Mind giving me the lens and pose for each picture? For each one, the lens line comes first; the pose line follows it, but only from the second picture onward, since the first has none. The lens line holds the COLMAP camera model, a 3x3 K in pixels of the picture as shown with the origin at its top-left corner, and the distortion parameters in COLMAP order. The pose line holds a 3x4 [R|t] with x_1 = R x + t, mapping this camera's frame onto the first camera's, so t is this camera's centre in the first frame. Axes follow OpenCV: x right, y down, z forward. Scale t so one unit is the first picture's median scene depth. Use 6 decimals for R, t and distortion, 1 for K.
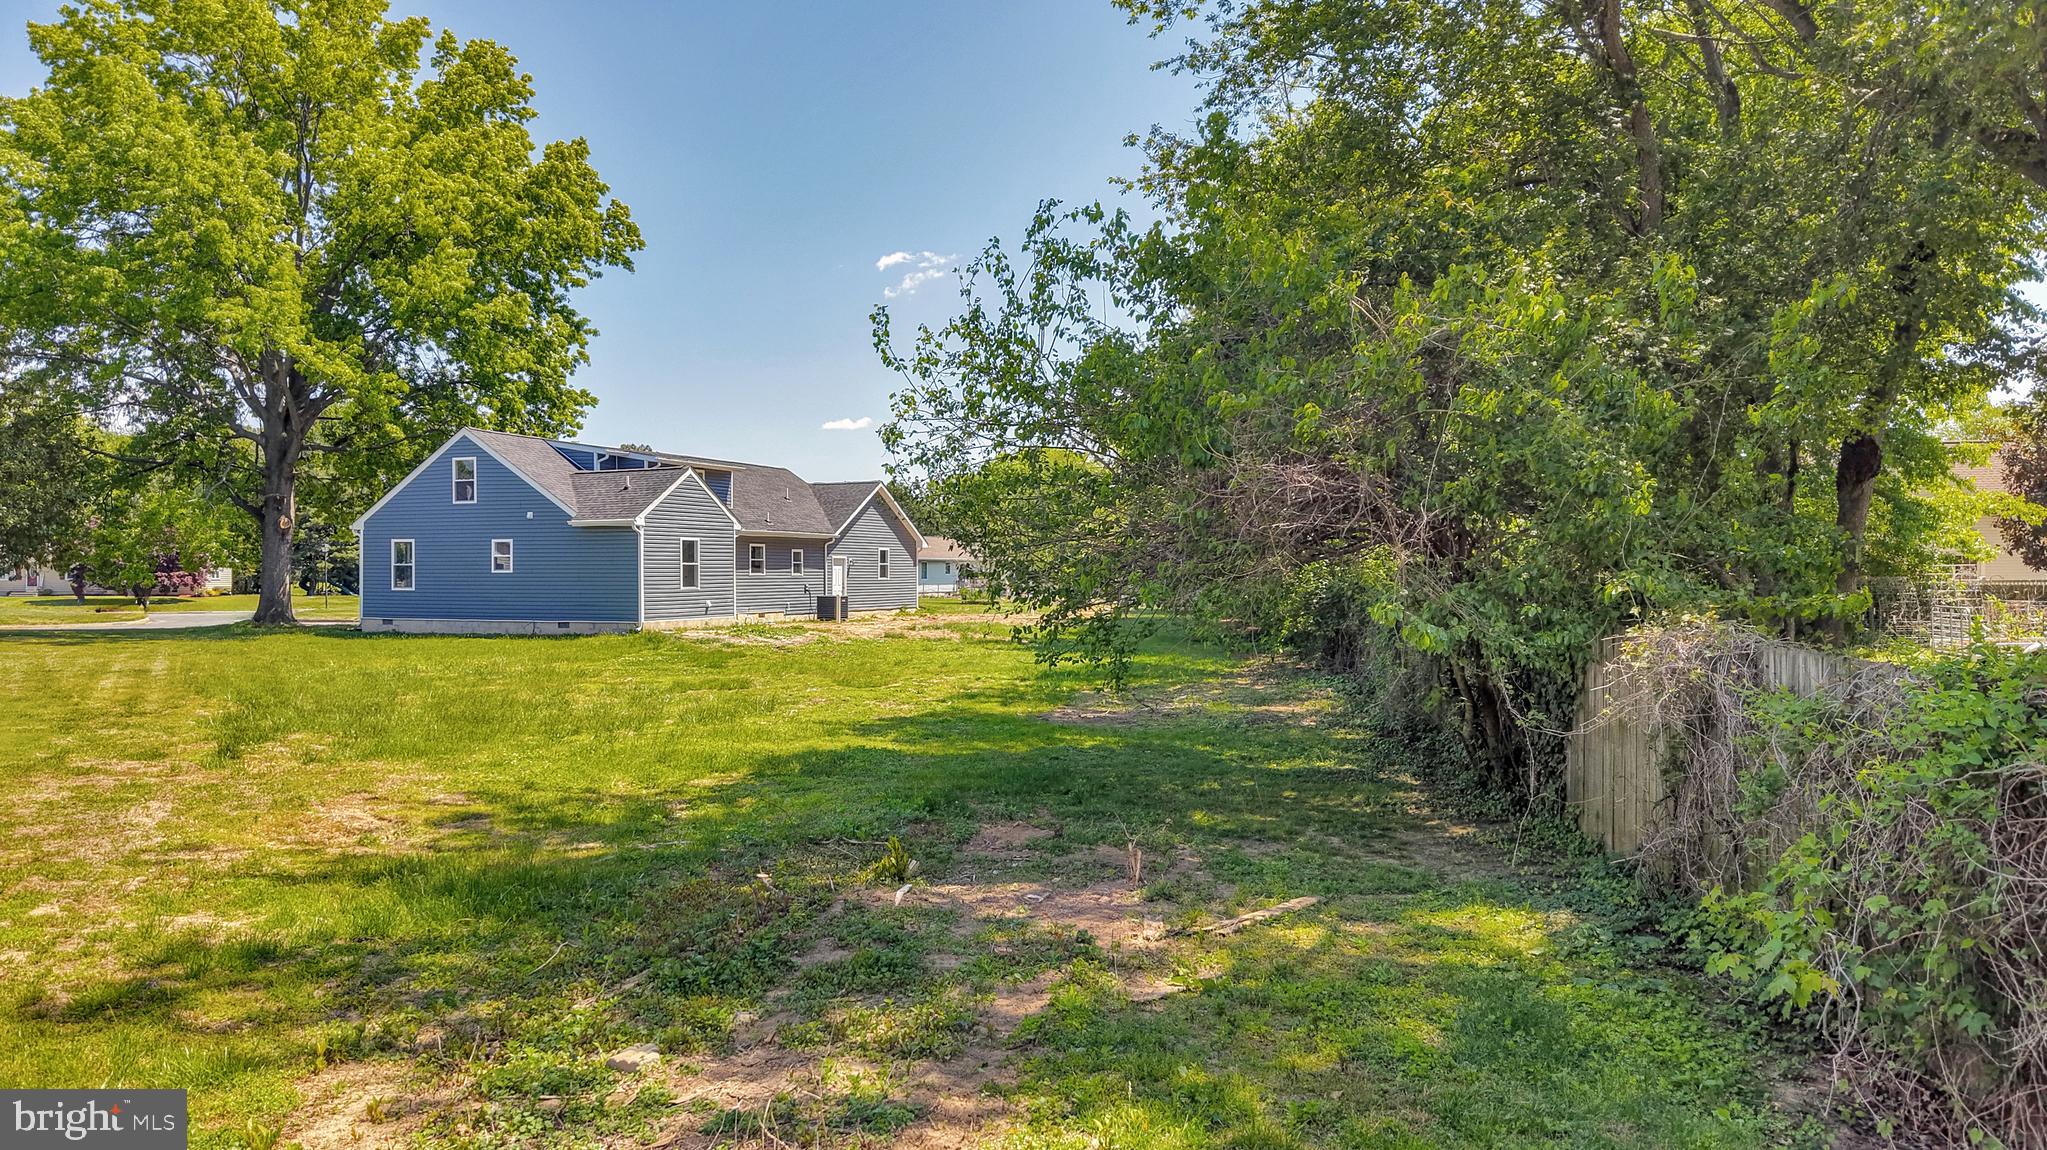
lens RADIAL K [[1346.0, 0, 1023.5], [0, 1346.0, 575.0], [0, 0, 1]] dist [0.003845, 0.001224]
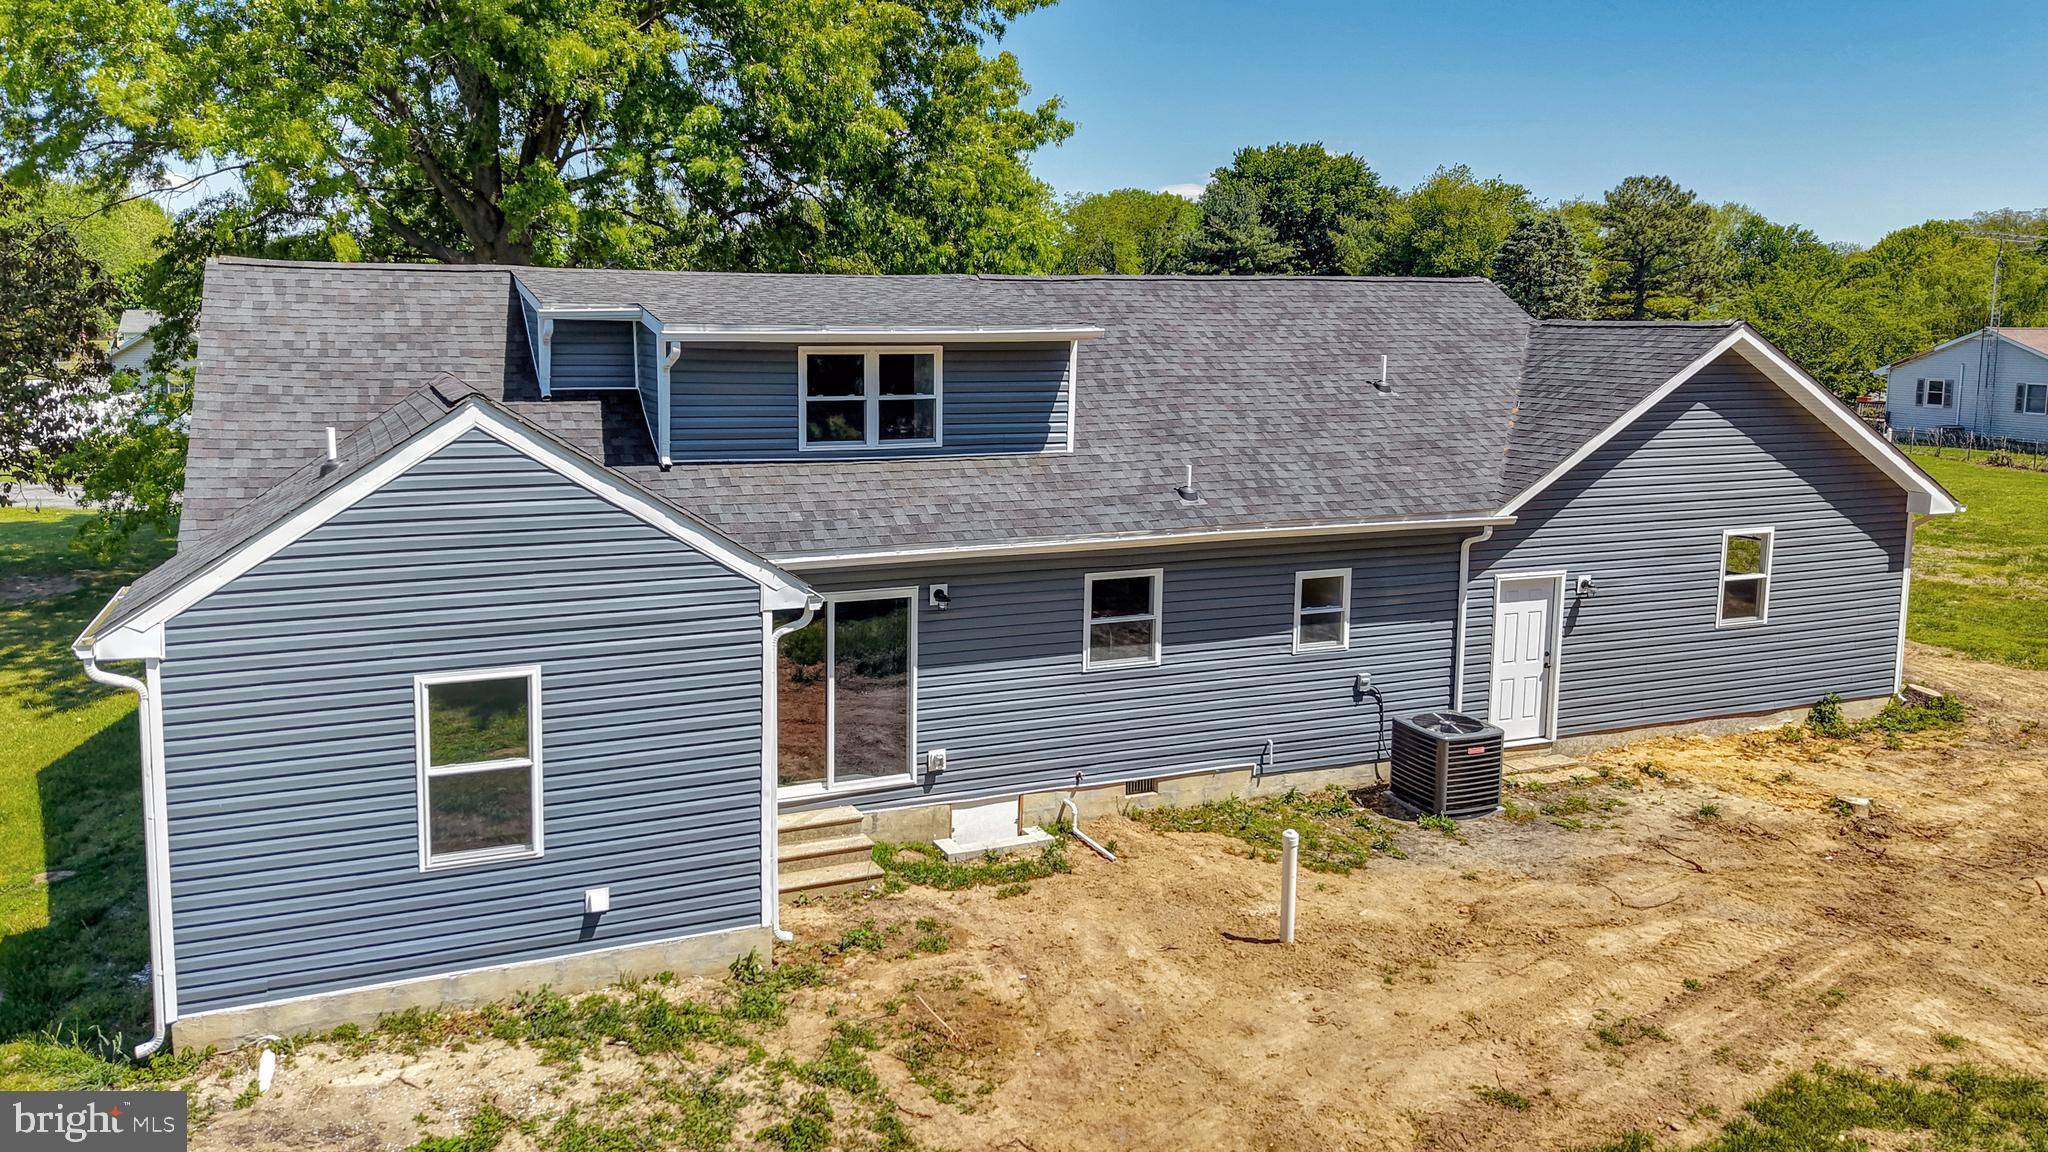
lens RADIAL K [[1366.3, 0, 1024.0], [0, 1366.3, 576.0], [0, 0, 1]] dist [0.046869, -0.056984]
pose [[0.686647, 0.148492, -0.711664, 0.015909], [-0.007842, 0.980374, 0.196993, -0.089195], [0.726949, -0.129684, 0.674335, 0.804216]]
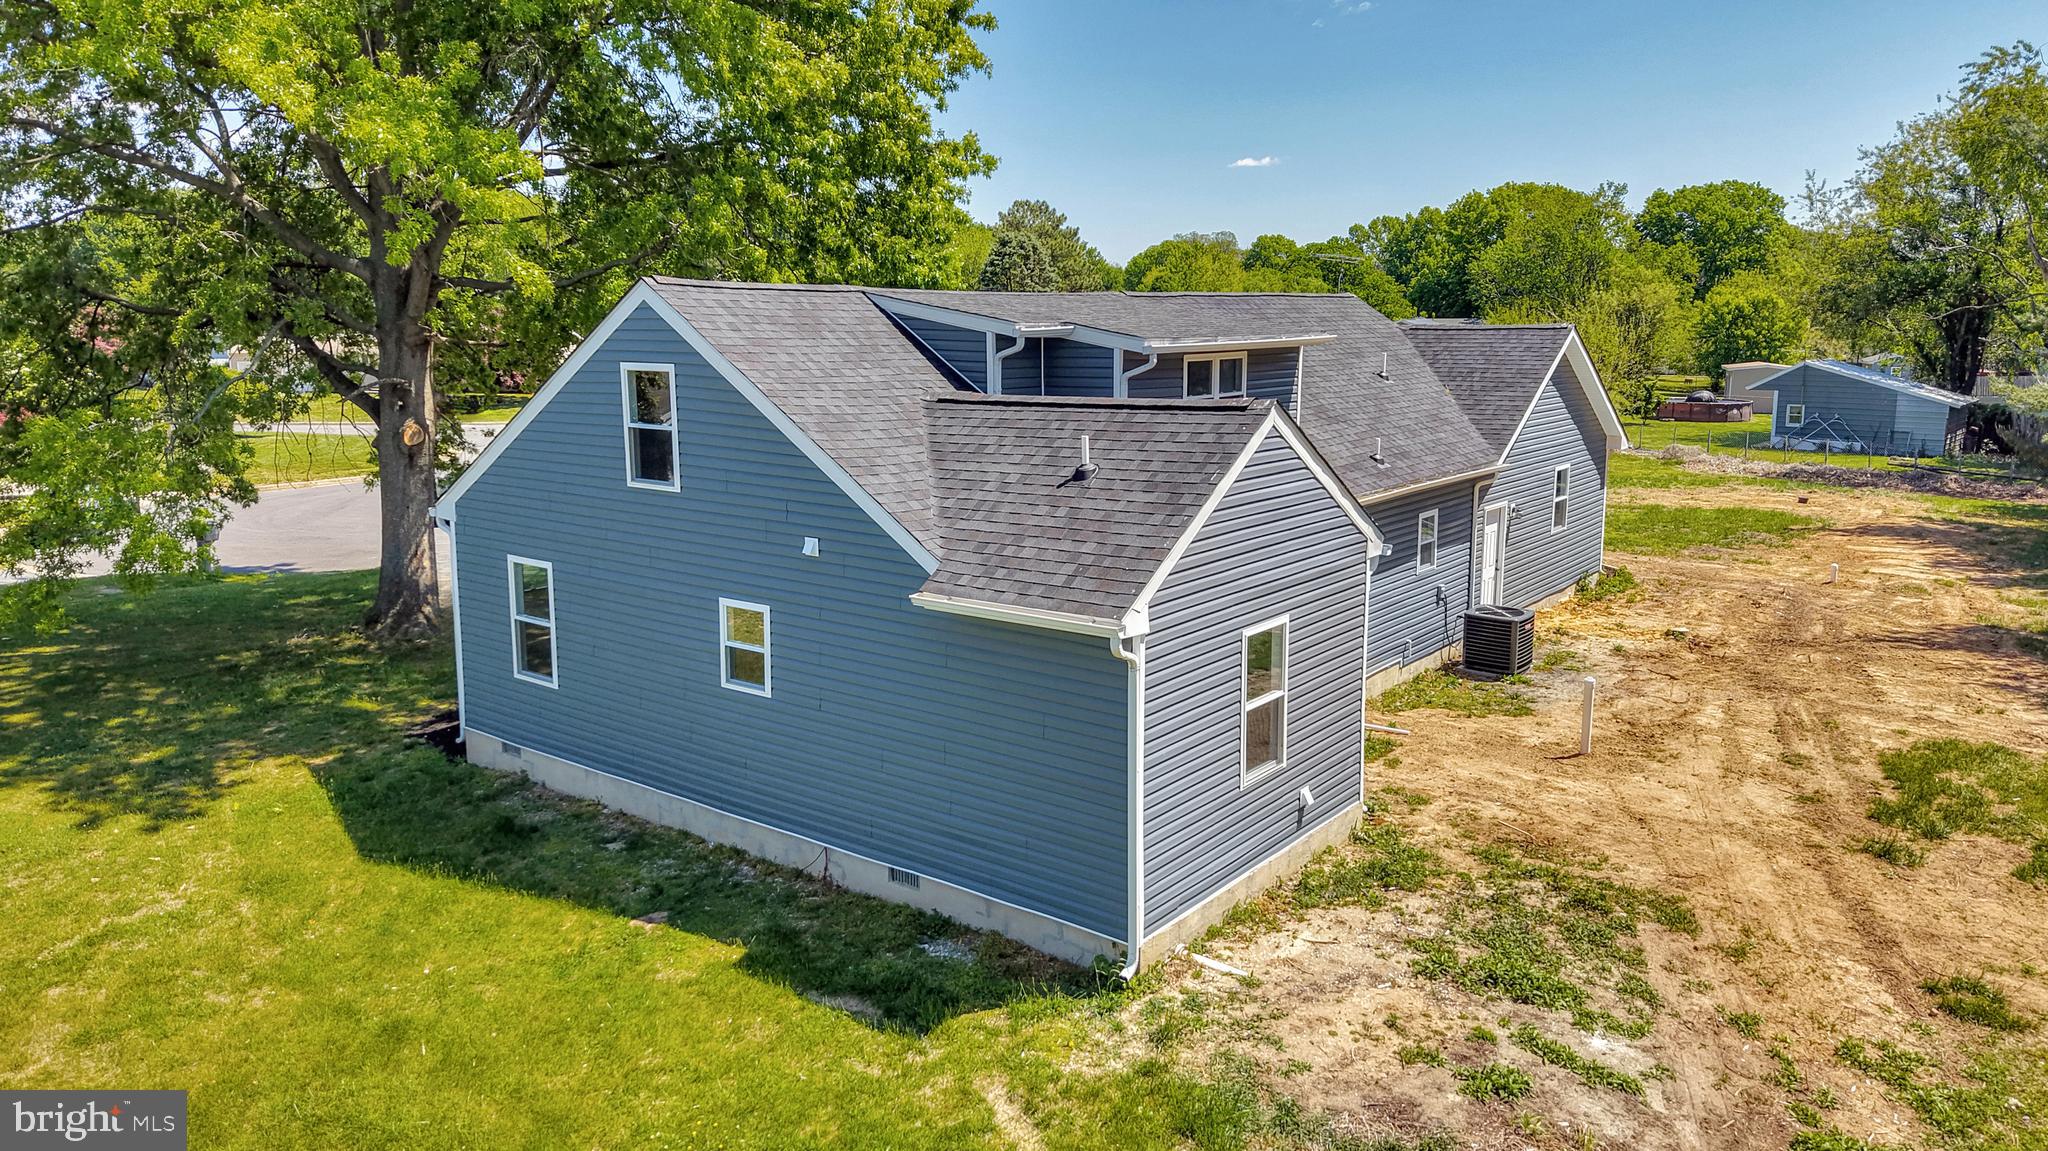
lens RADIAL K [[1346.7, 0, 1024.0], [0, 1346.7, 575.5], [0, 0, 1]] dist [0.003845, 0.001224]
pose [[0.960829, 0.058090, -0.270986, -0.192890], [-0.004225, 0.980743, 0.195257, -0.091767], [0.277110, -0.186464, 0.942572, 0.603132]]
